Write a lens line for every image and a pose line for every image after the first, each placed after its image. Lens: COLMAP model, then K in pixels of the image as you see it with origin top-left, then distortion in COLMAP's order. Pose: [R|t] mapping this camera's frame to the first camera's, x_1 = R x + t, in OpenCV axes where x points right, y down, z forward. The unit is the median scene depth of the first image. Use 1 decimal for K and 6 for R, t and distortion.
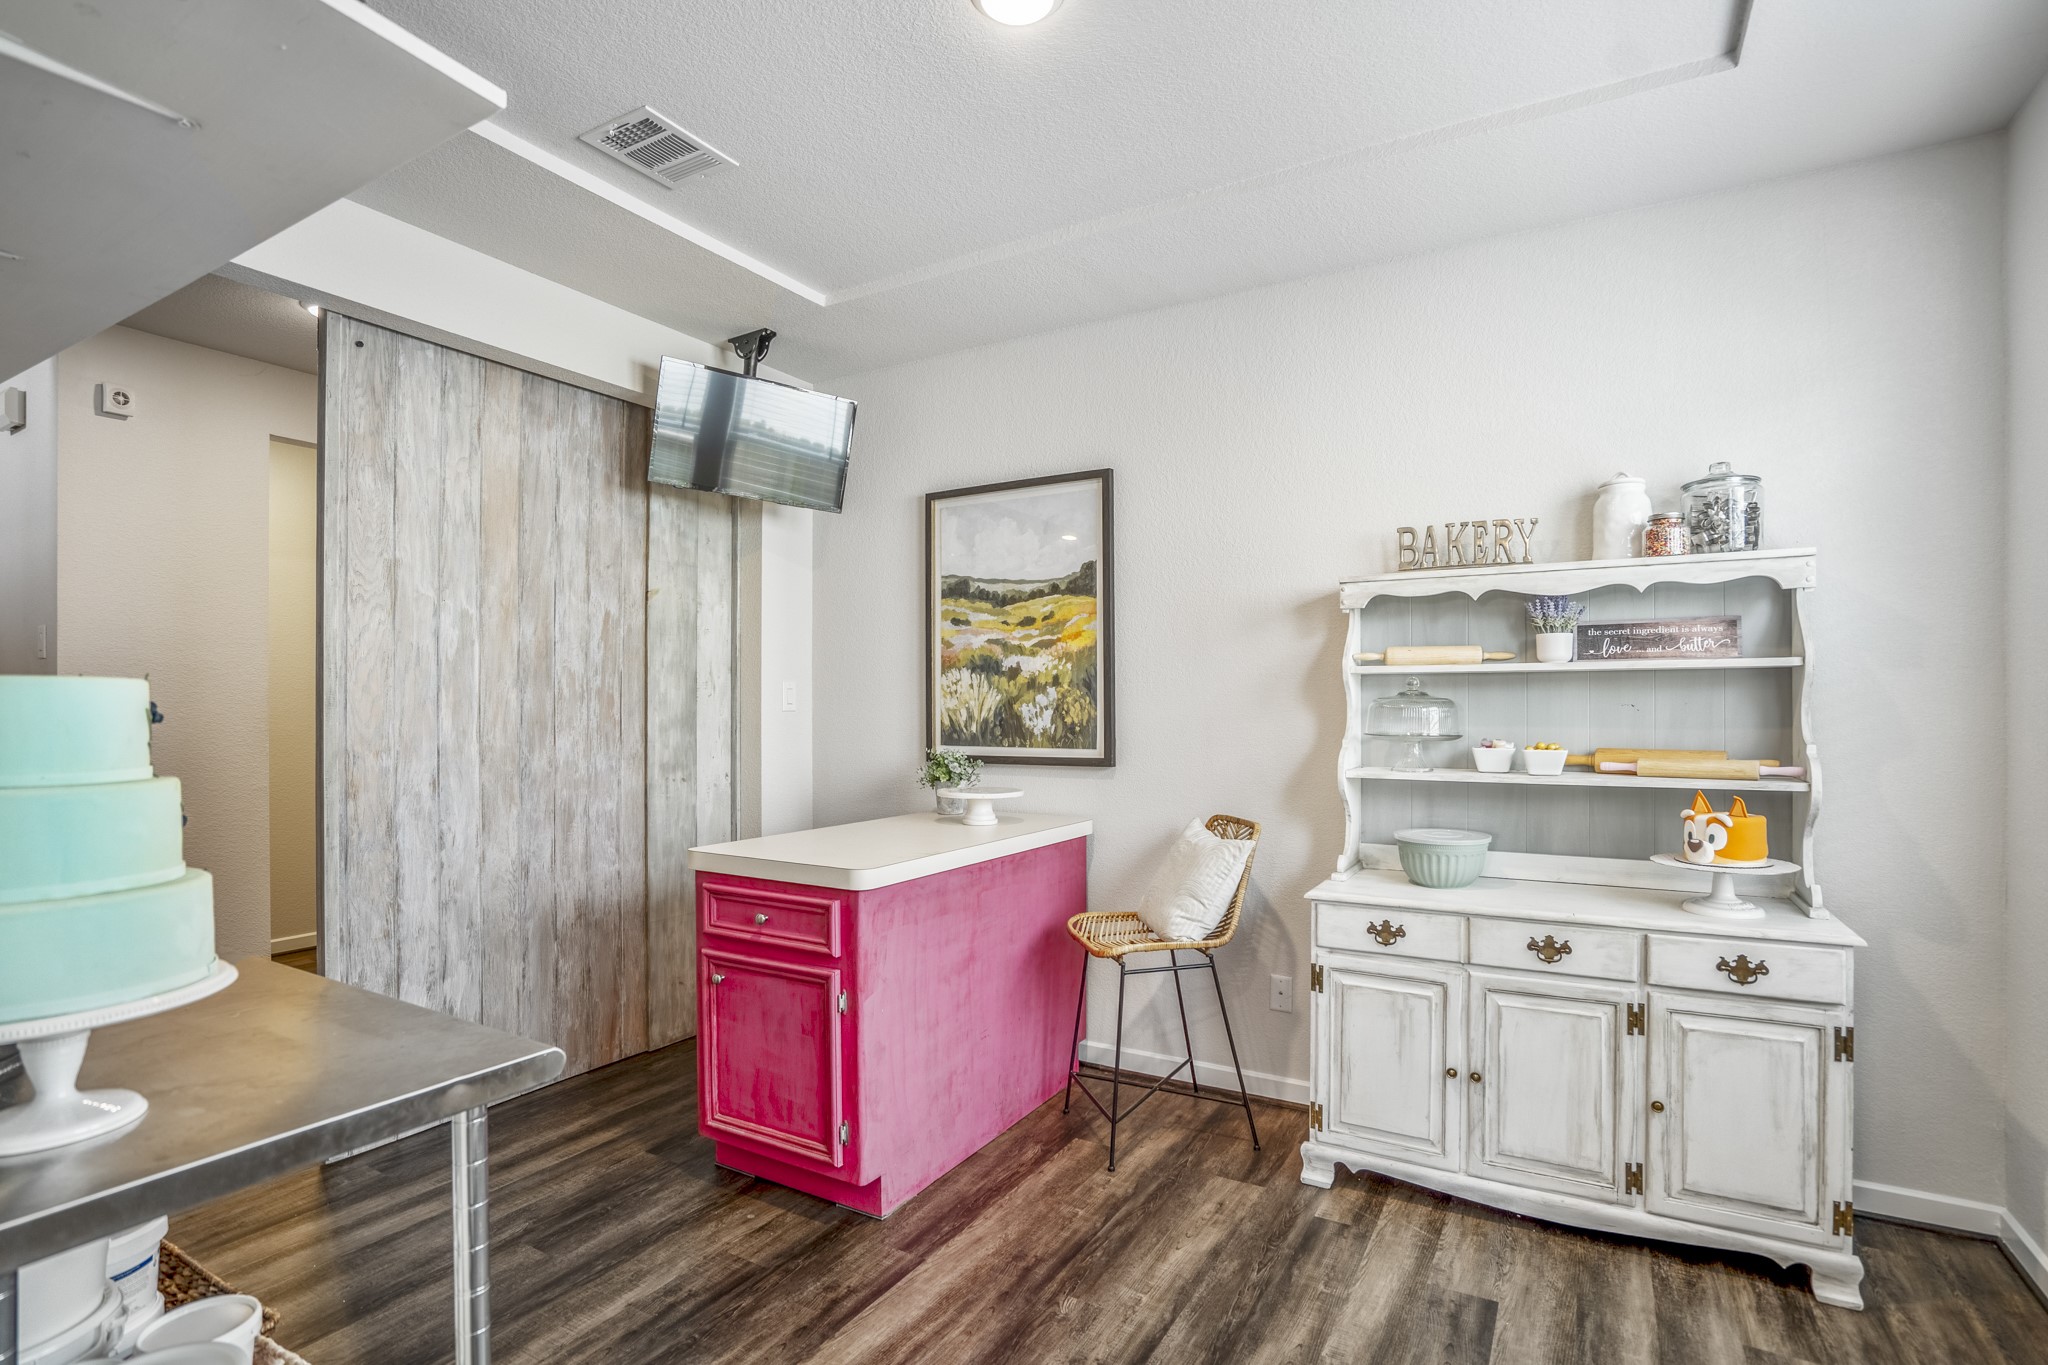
lens RADIAL K [[974.3, 0, 1027.2], [0, 974.3, 691.8], [0, 0, 1]] dist [-0.054998, 0.020071]
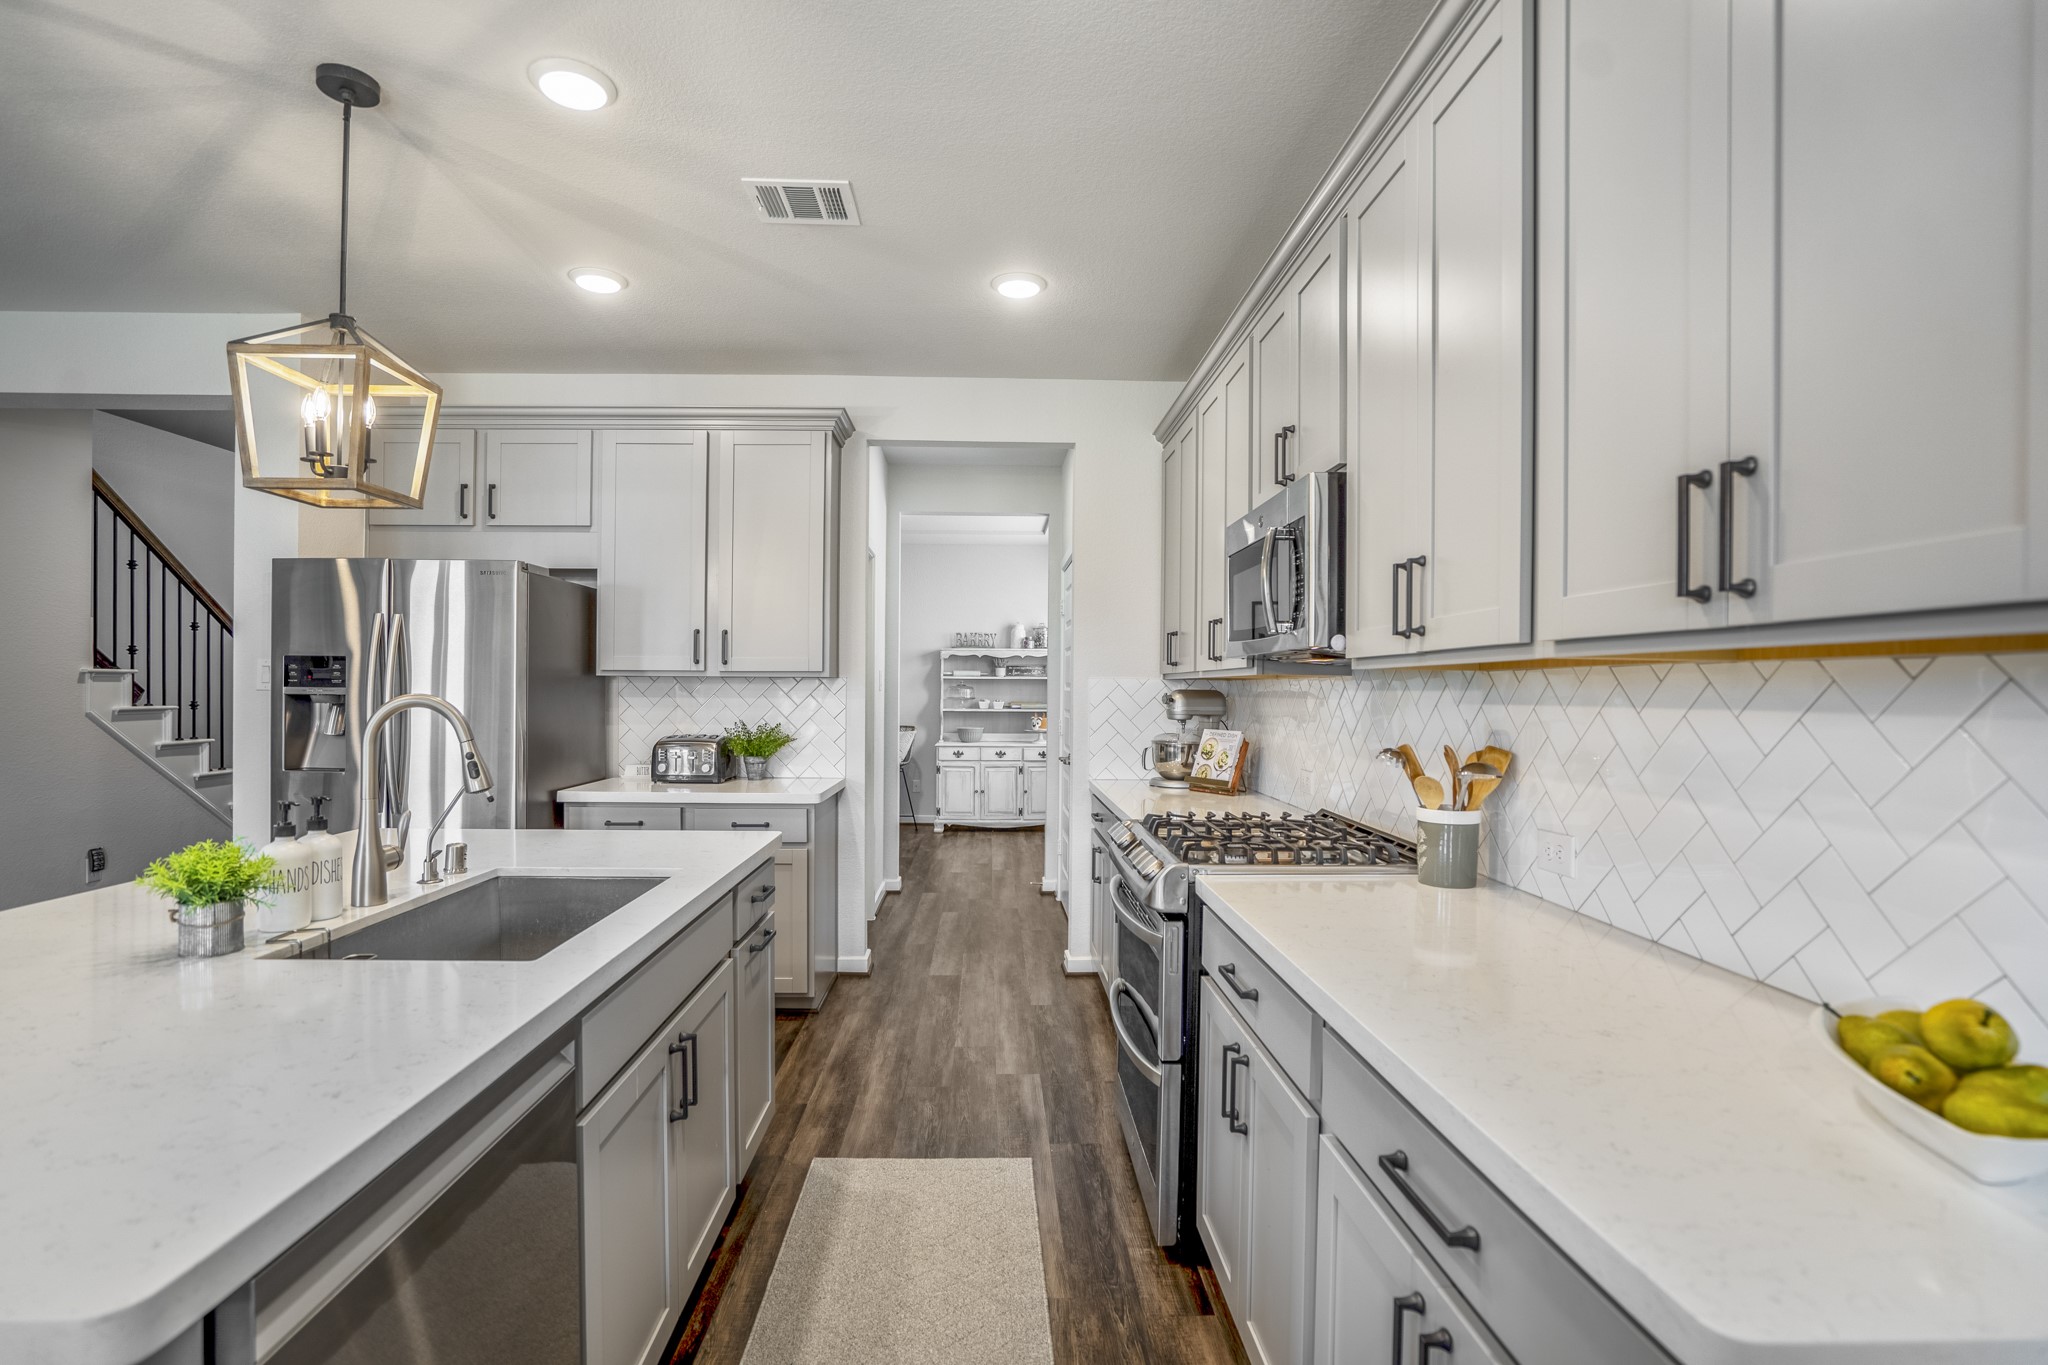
lens RADIAL K [[974.3, 0, 1027.2], [0, 974.3, 691.8], [0, 0, 1]] dist [-0.054998, 0.020071]
pose [[0.838549, 0.004720, 0.544806, -1.287205], [-0.010215, 0.999923, 0.007060, -0.001967], [-0.544731, -0.011485, 0.838532, -2.004703]]
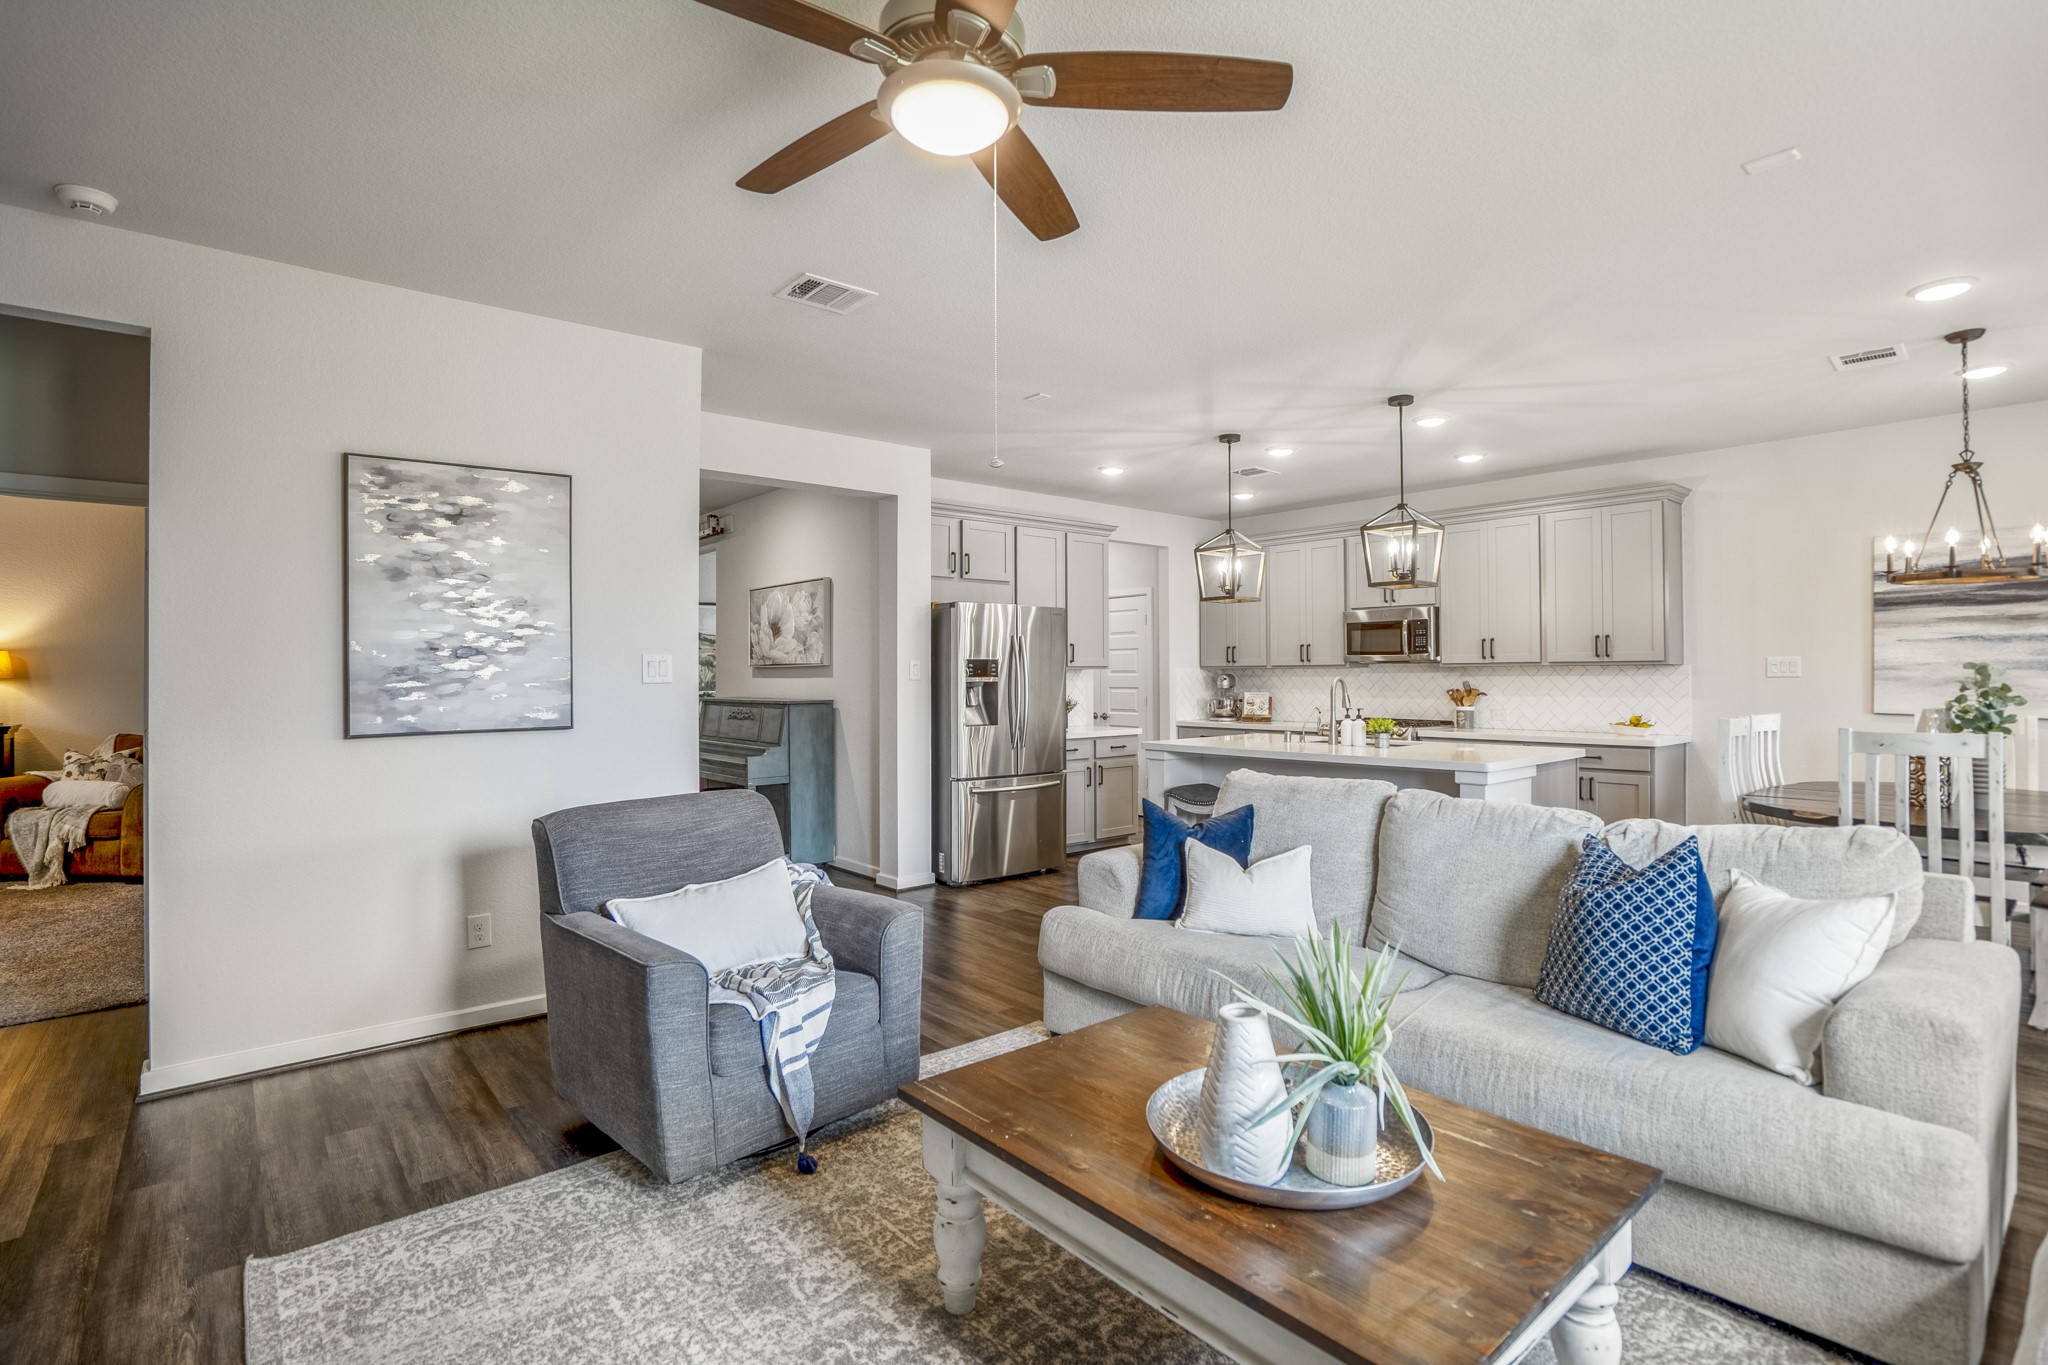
lens RADIAL K [[989.2, 0, 1033.5], [0, 989.2, 661.3], [0, 0, 1]] dist [-0.061796, 0.021158]
pose [[0.316429, 0.010944, 0.948553, -3.587030], [-0.000322, 0.999935, -0.011430, -0.001278], [-0.948616, 0.003312, 0.316412, -1.245285]]
